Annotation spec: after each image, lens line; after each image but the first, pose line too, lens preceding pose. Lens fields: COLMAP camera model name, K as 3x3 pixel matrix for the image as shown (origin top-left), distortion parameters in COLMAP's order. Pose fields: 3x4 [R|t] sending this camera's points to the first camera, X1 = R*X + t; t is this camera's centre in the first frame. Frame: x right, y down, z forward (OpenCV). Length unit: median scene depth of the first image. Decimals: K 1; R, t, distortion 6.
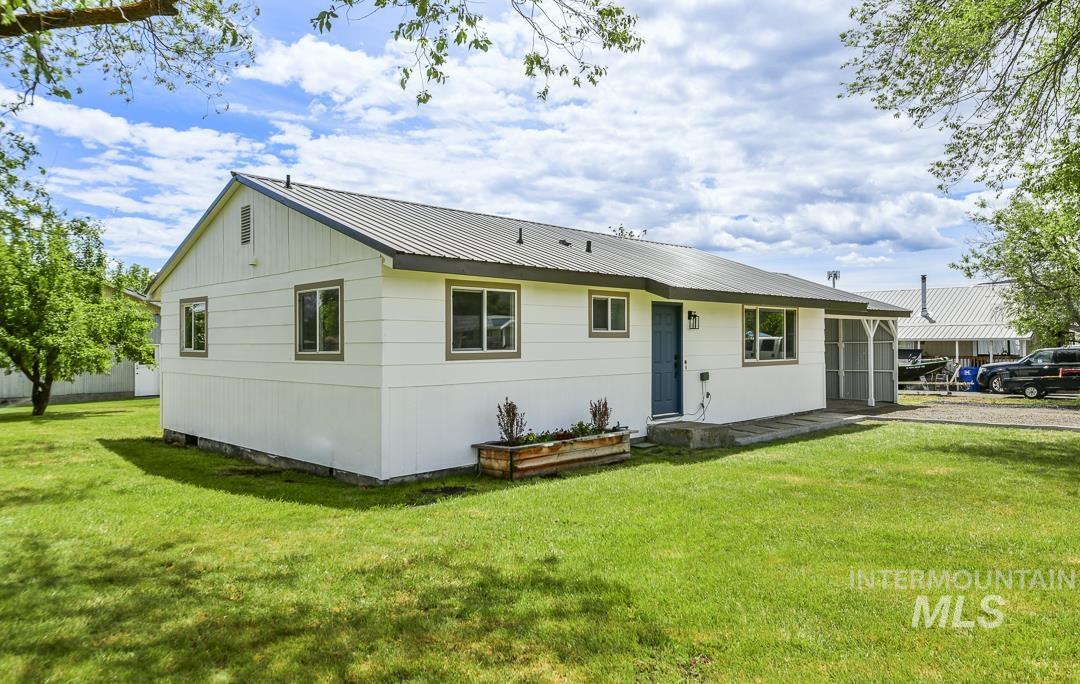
lens RADIAL K [[707.8, 0, 540.0], [0, 707.8, 342.0], [0, 0, 1]] dist [0.022902, -0.000373]
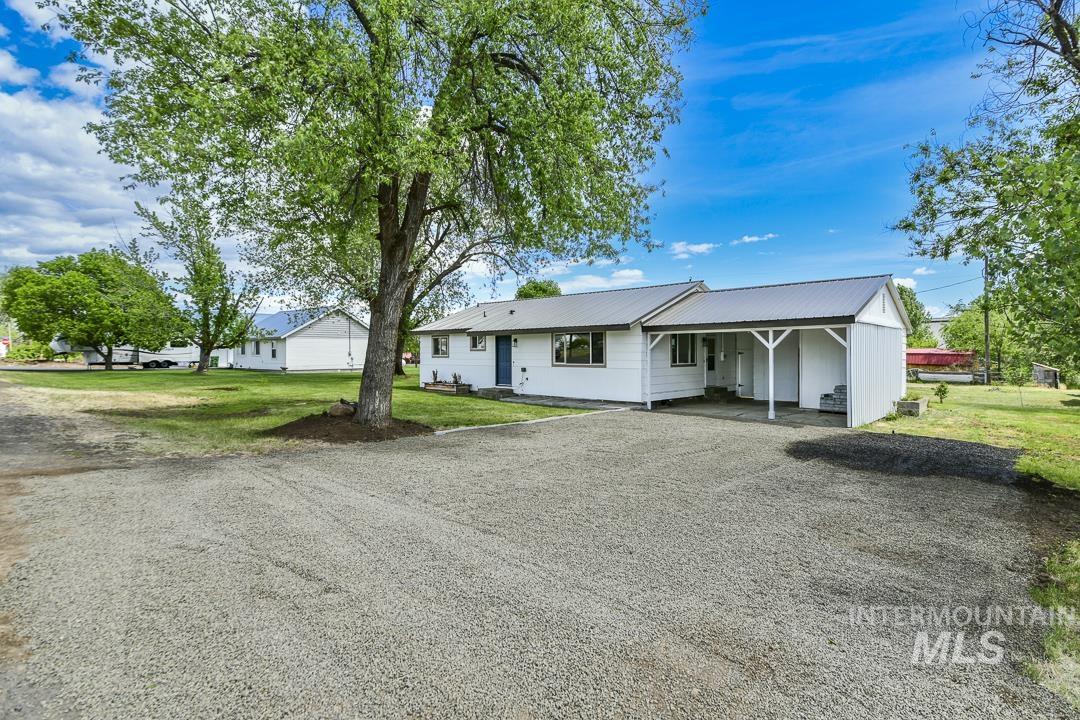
lens RADIAL K [[535.2, 0, 539.1], [0, 535.2, 356.1], [0, 0, 1]] dist [0.001212, -0.000071]
pose [[0.032394, 0.001636, -0.999474, 1.861585], [-0.005034, 0.999986, 0.001474, 0.007035], [0.999463, 0.004984, 0.032402, 1.037292]]
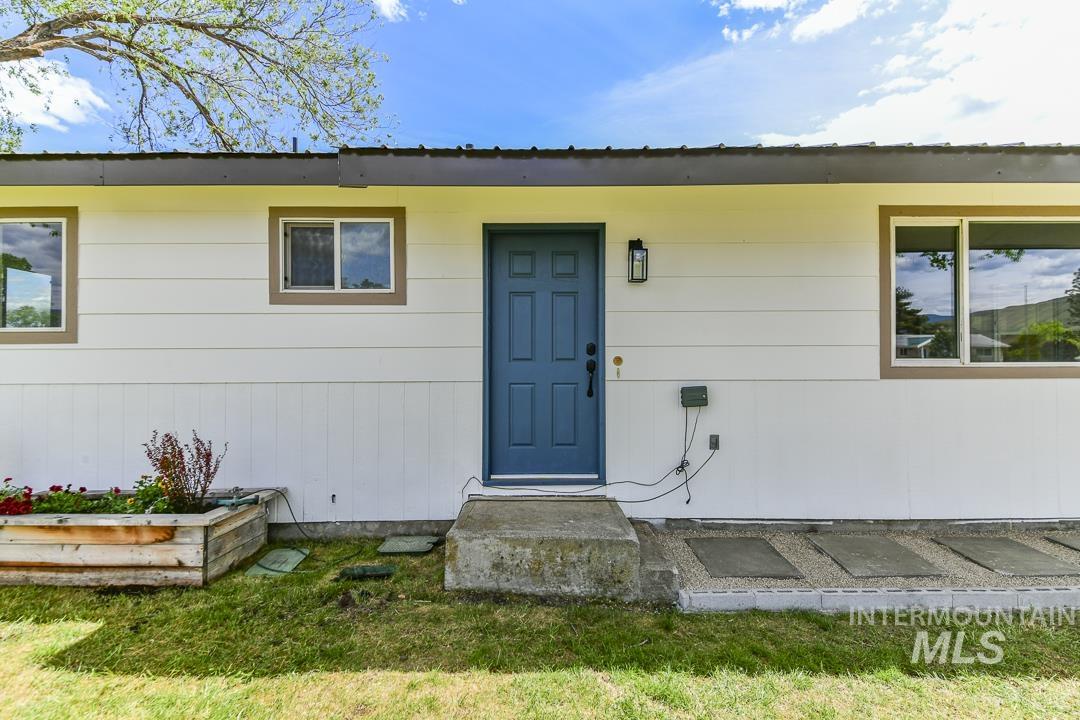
lens RADIAL K [[501.6, 0, 547.5], [0, 501.6, 360.0], [0, 0, 1]] dist [0.028690, 0.000005]
pose [[0.713063, -0.004288, -0.701087, 0.392449], [-0.000117, 0.999981, -0.006236, 0.030208], [0.701100, 0.004529, 0.713048, 0.763308]]
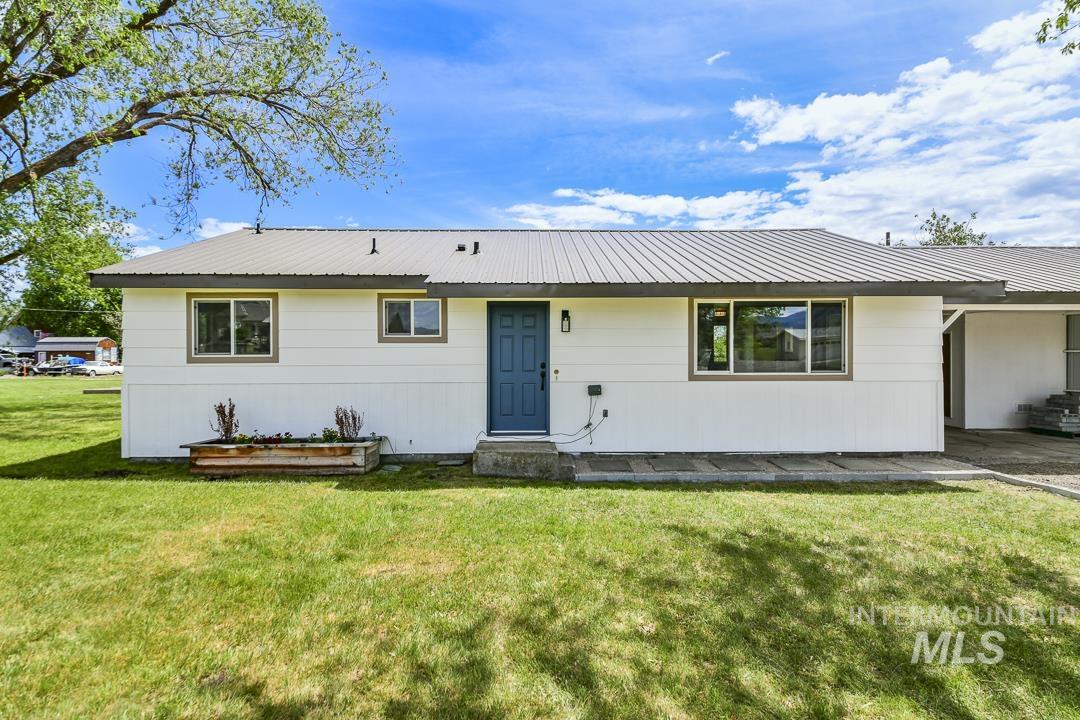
lens RADIAL K [[565.0, 0, 541.4], [0, 565.0, 358.3], [0, 0, 1]] dist [0.050554, -0.039367]
pose [[0.716813, 0.004780, -0.697250, 0.664914], [-0.000258, 0.999978, 0.006590, 0.008200], [0.697266, -0.004544, 0.716798, 0.517349]]
